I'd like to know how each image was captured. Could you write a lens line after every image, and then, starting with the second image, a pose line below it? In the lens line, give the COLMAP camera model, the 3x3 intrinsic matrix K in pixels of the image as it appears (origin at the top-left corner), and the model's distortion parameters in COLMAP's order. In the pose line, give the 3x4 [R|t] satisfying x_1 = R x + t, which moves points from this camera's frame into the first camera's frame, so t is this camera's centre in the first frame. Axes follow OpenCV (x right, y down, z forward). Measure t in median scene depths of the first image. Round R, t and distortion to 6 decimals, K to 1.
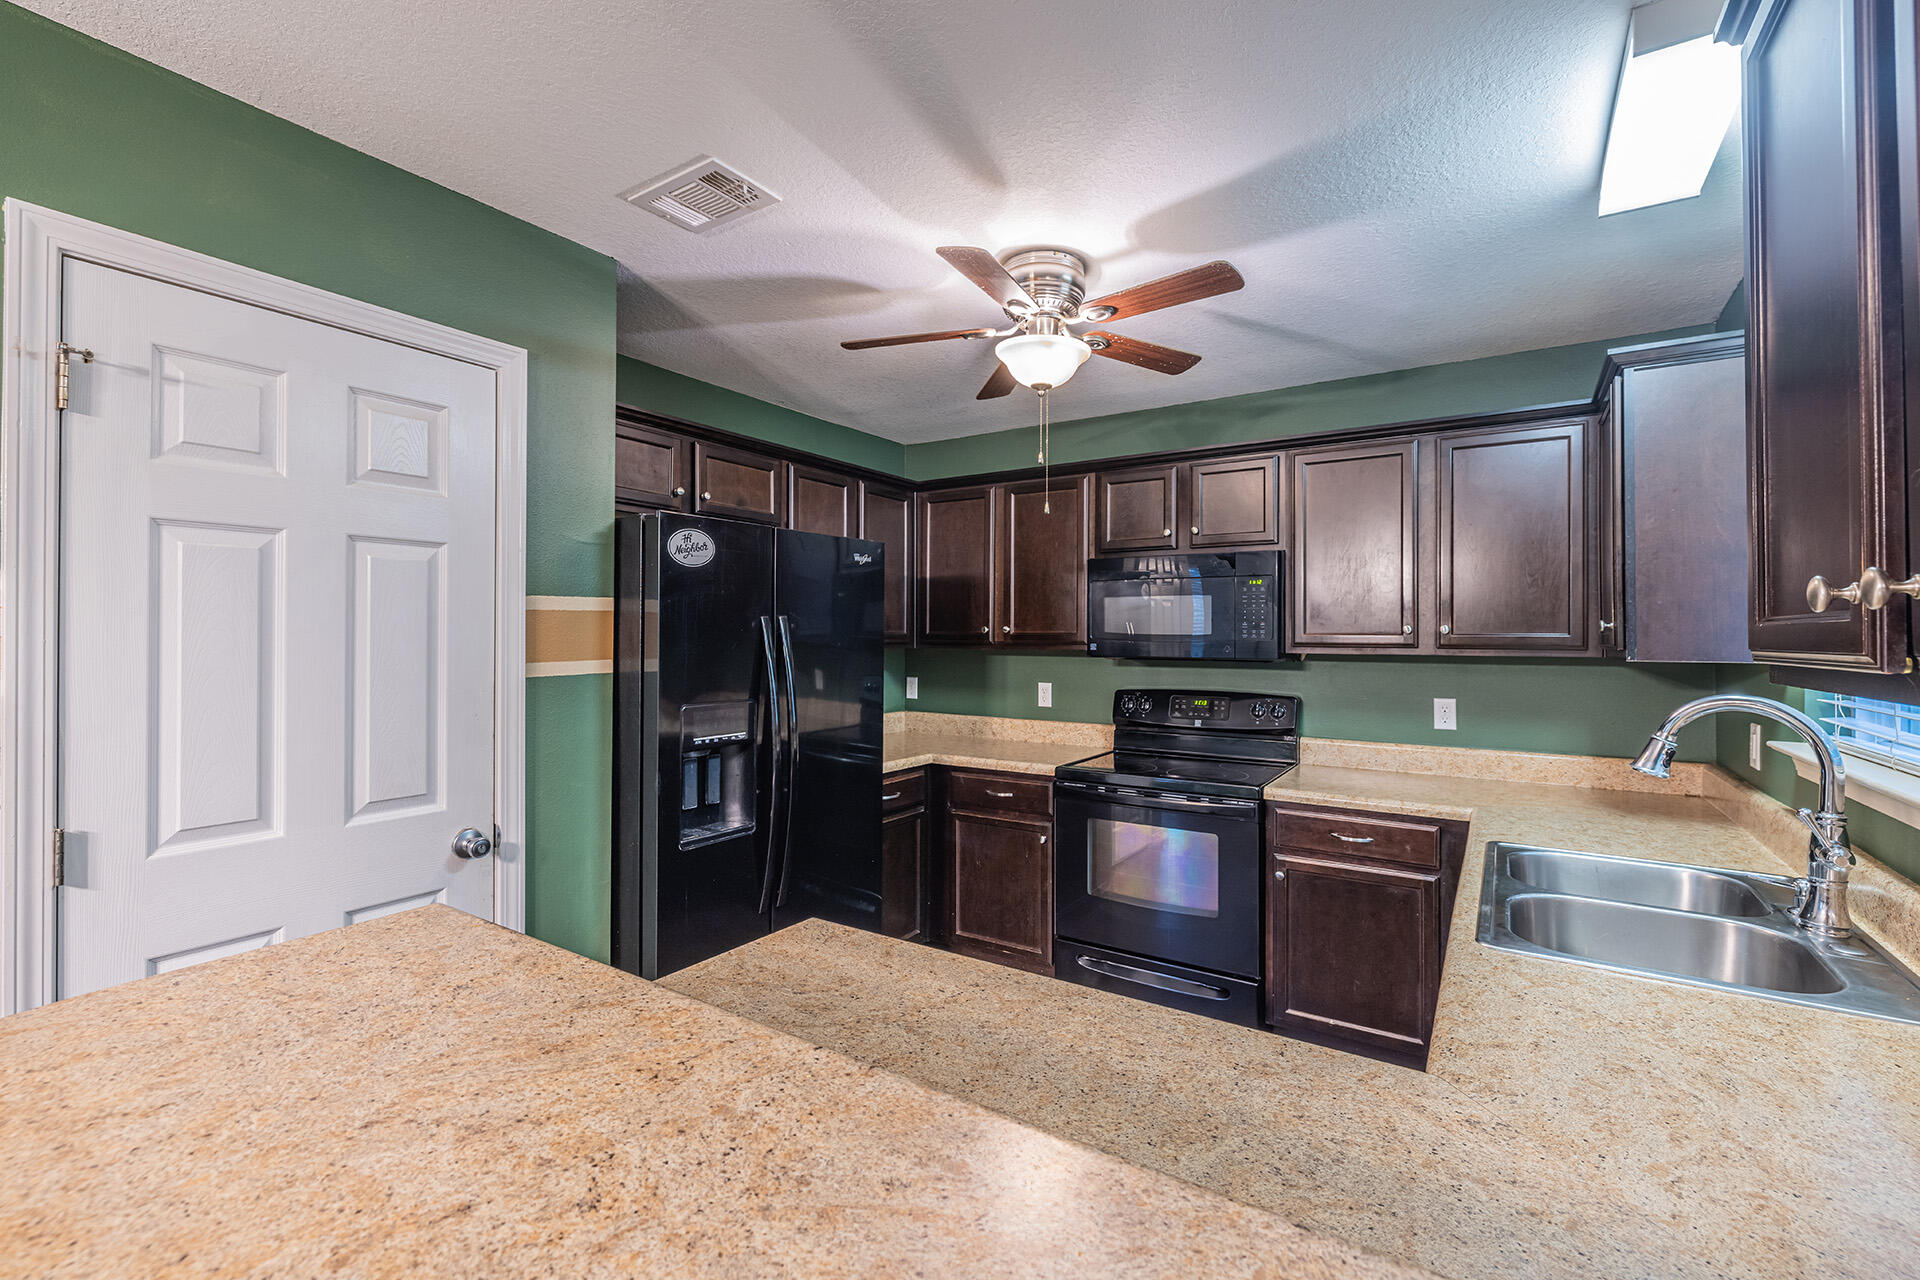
lens RADIAL K [[828.1, 0, 963.3], [0, 828.1, 630.3], [0, 0, 1]] dist [-0.003495, -0.000190]
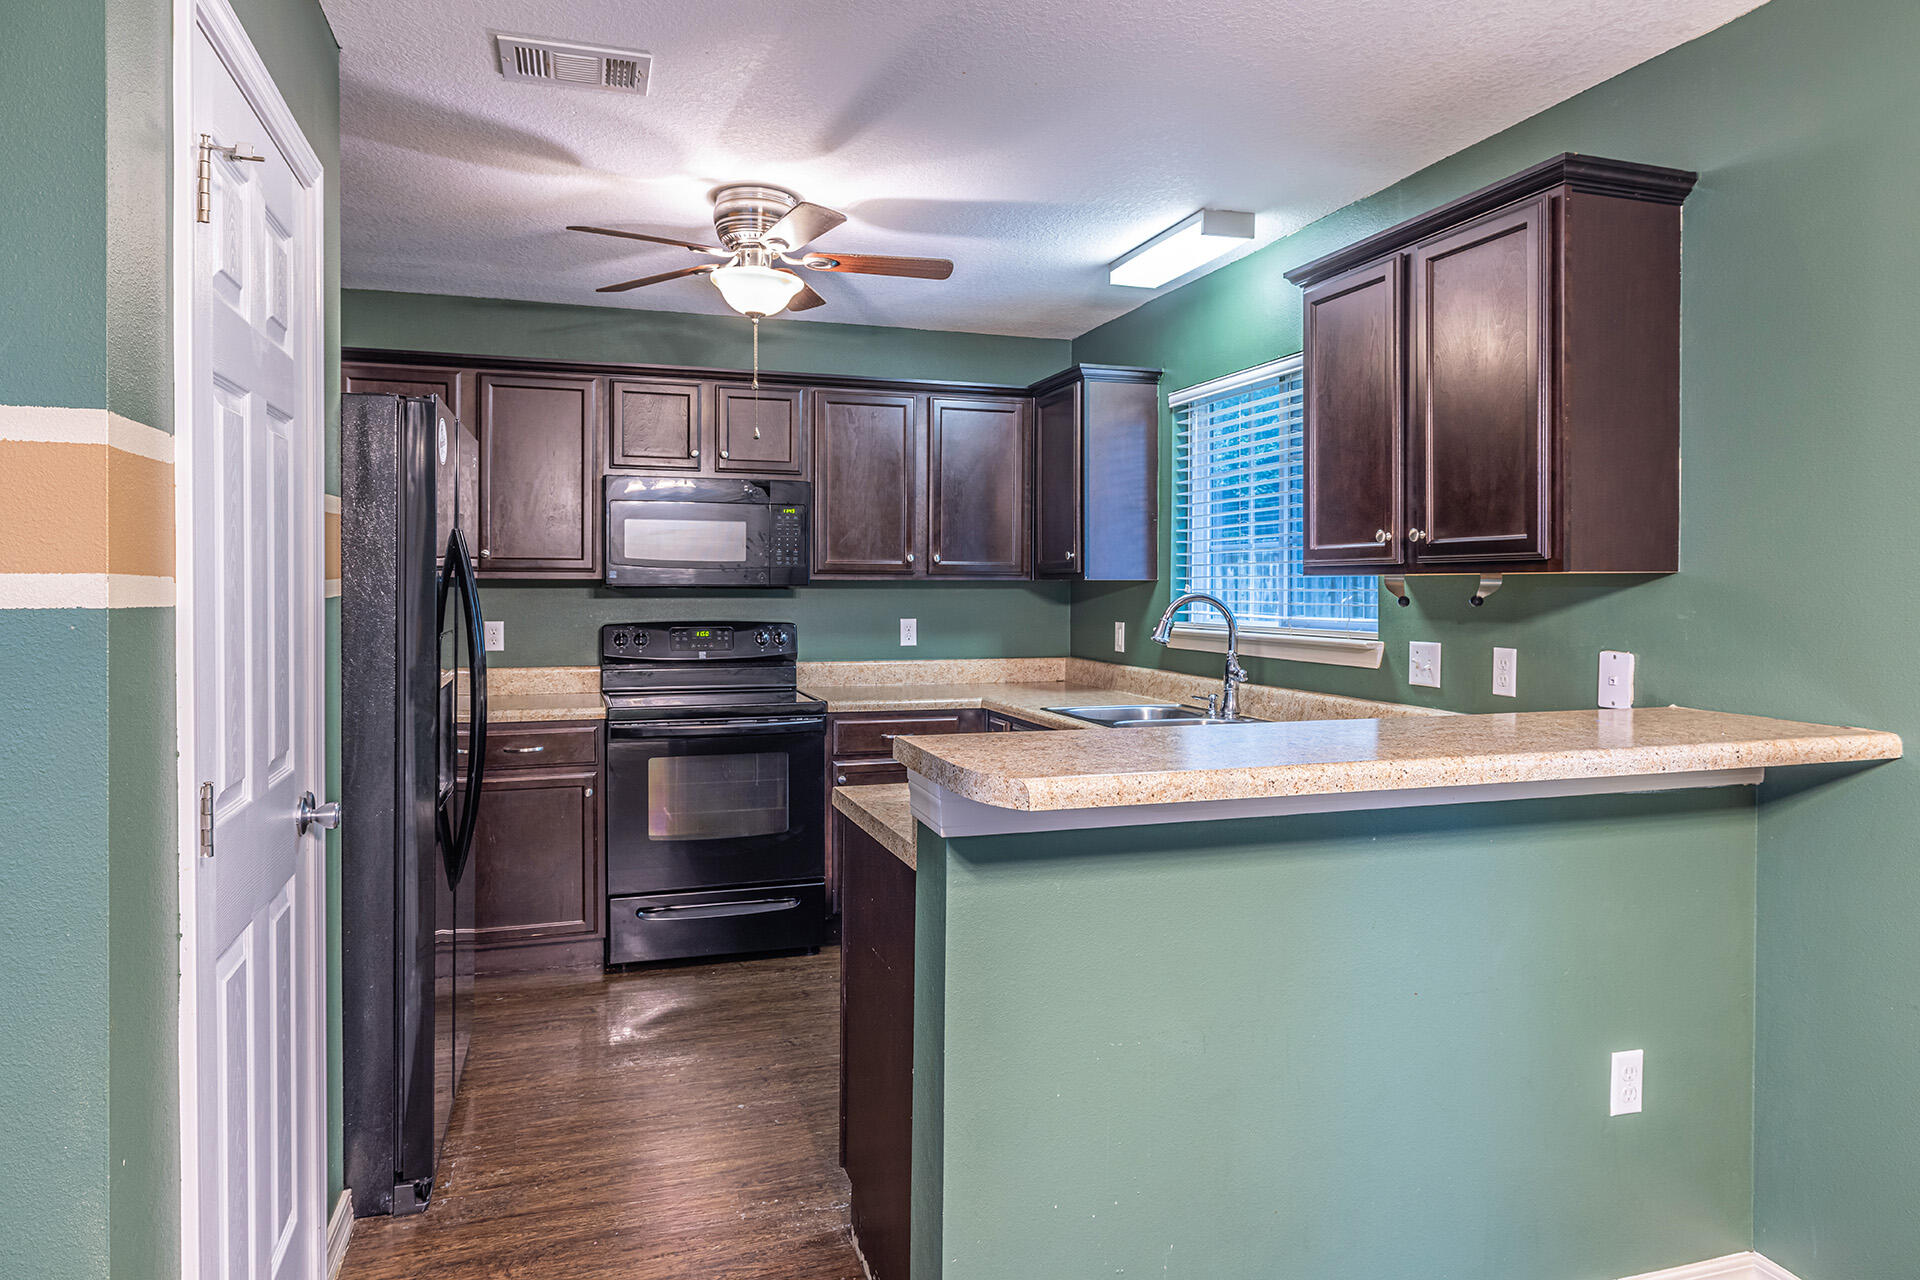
lens RADIAL K [[1197.1, 0, 958.6], [0, 1197.1, 583.0], [0, 0, 1]] dist [0.003811, 0.000475]
pose [[0.626565, -0.001426, 0.779368, -0.681900], [-0.003776, 0.999981, 0.004865, 0.024232], [-0.779360, -0.005991, 0.626548, -0.103598]]
